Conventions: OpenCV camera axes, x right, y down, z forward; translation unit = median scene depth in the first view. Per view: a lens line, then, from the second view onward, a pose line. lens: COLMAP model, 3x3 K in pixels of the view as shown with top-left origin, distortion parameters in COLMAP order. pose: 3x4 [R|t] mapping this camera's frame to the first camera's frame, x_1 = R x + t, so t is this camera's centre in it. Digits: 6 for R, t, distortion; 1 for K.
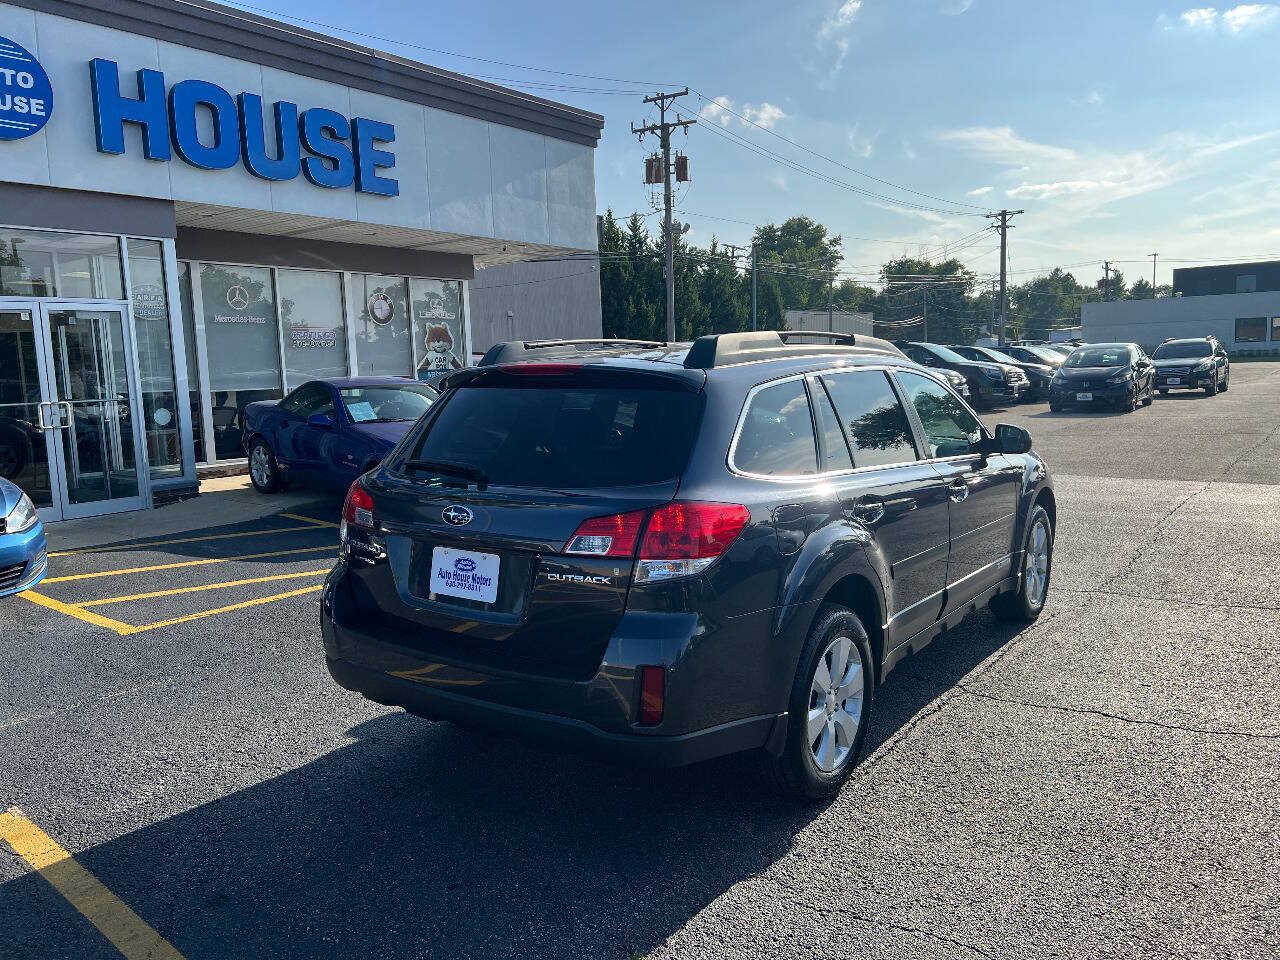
lens RADIAL K [[961.0, 0, 641.9], [0, 961.0, 472.9], [0, 0, 1]] dist [0.053693, -0.063333]
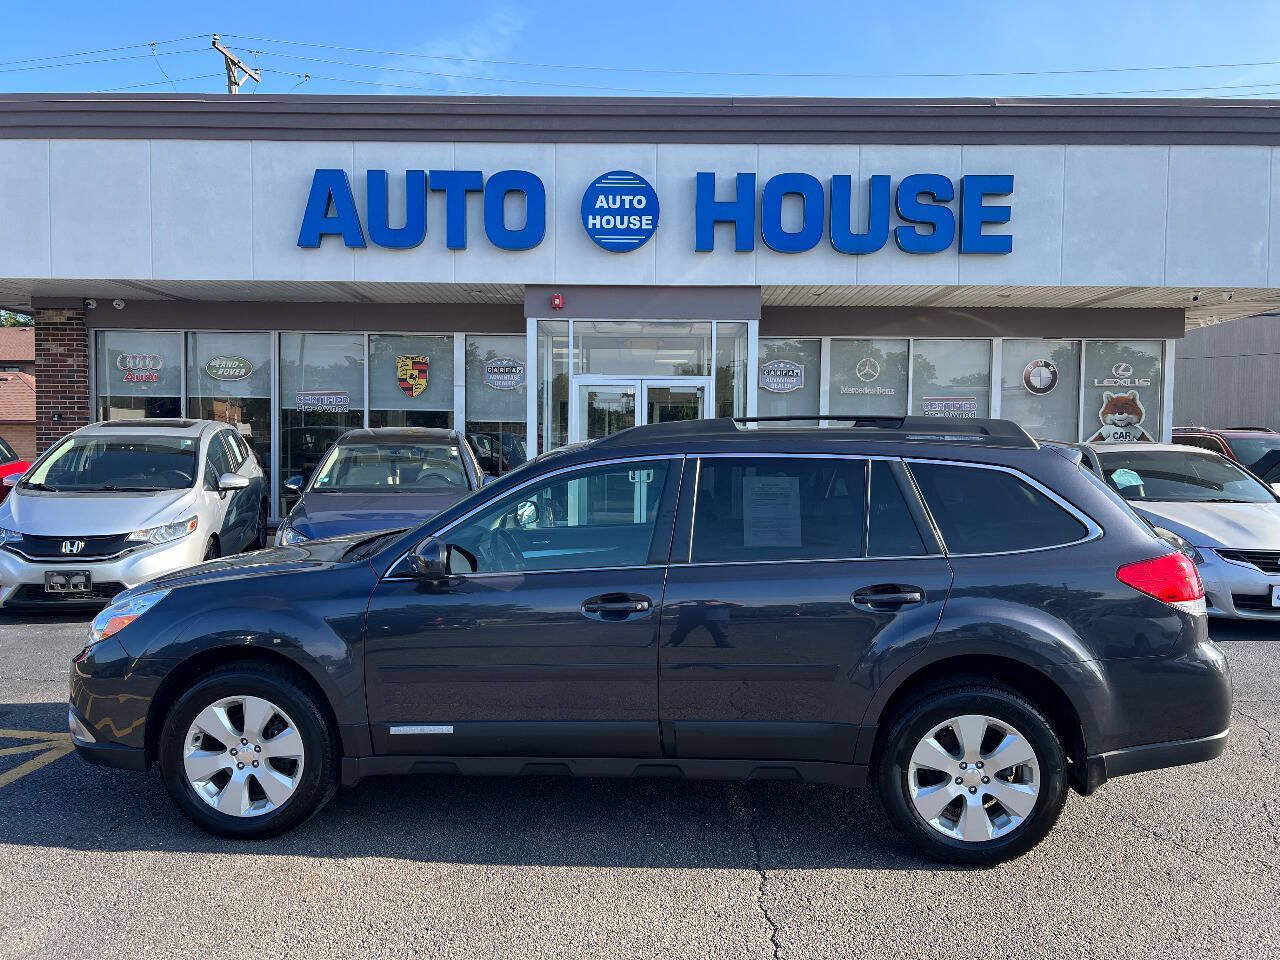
lens RADIAL K [[961.0, 0, 635.3], [0, 961.0, 478.9], [0, 0, 1]] dist [0.053693, -0.063333]
pose [[0.602565, 0.068689, -0.795108, 0.318901], [-0.117711, 0.993042, -0.003417, -0.040913], [0.789341, 0.095652, 0.606458, 0.241469]]
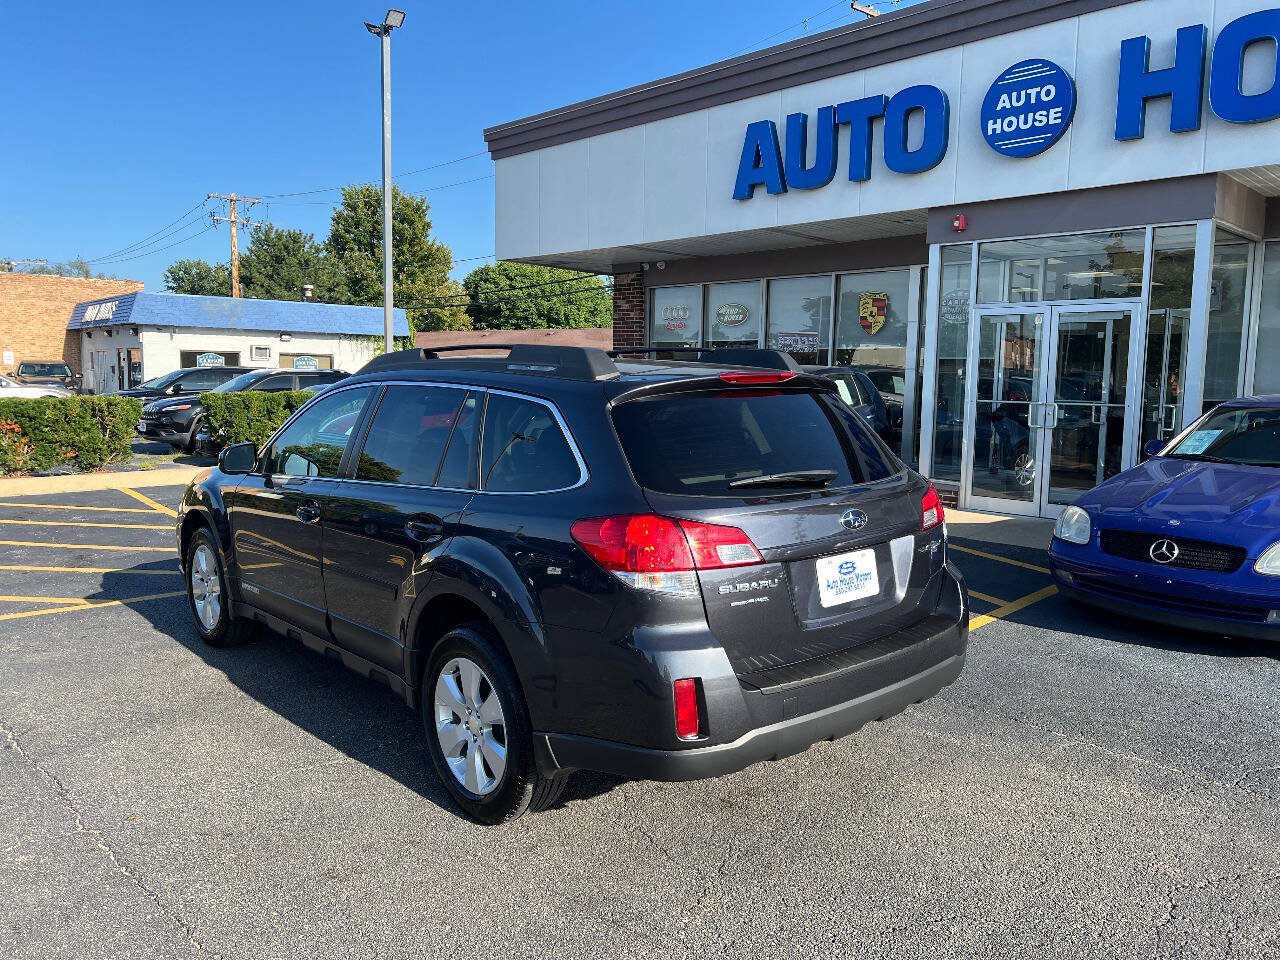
lens RADIAL K [[961.0, 0, 650.4], [0, 961.0, 468.9], [0, 0, 1]] dist [0.053693, -0.063333]
pose [[-0.132825, 0.127422, -0.982915, 0.429803], [-0.122603, 0.981973, 0.143868, -0.091746], [0.983527, 0.139618, -0.114808, 0.653538]]
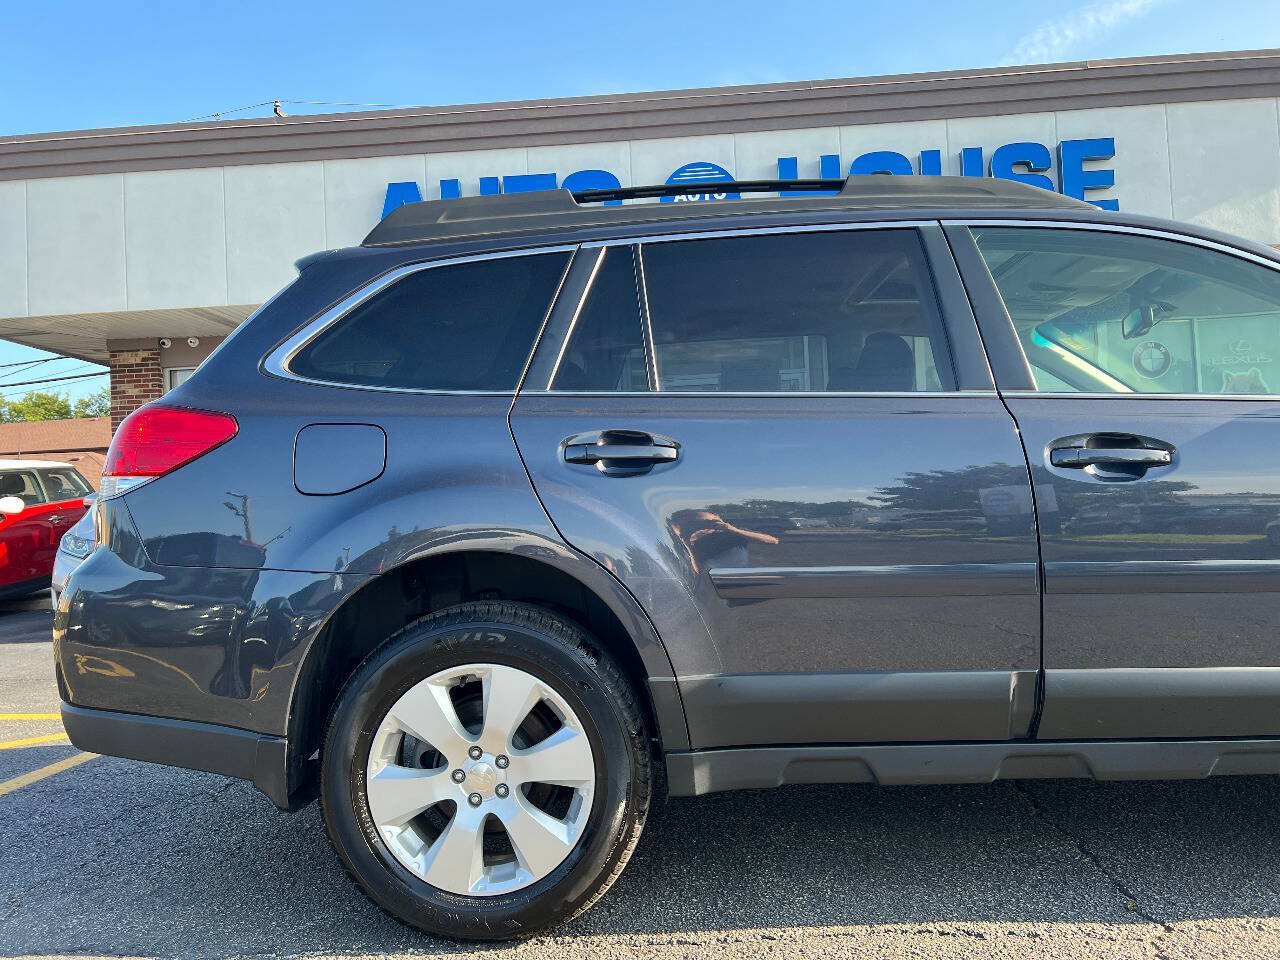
lens RADIAL K [[961.0, 0, 644.0], [0, 961.0, 475.1], [0, 0, 1]] dist [0.053693, -0.063333]
pose [[0.566857, -0.023674, -0.823476, 0.246147], [-0.065137, 0.995170, -0.073449, 0.031230], [0.821237, 0.095274, 0.562577, 0.246530]]
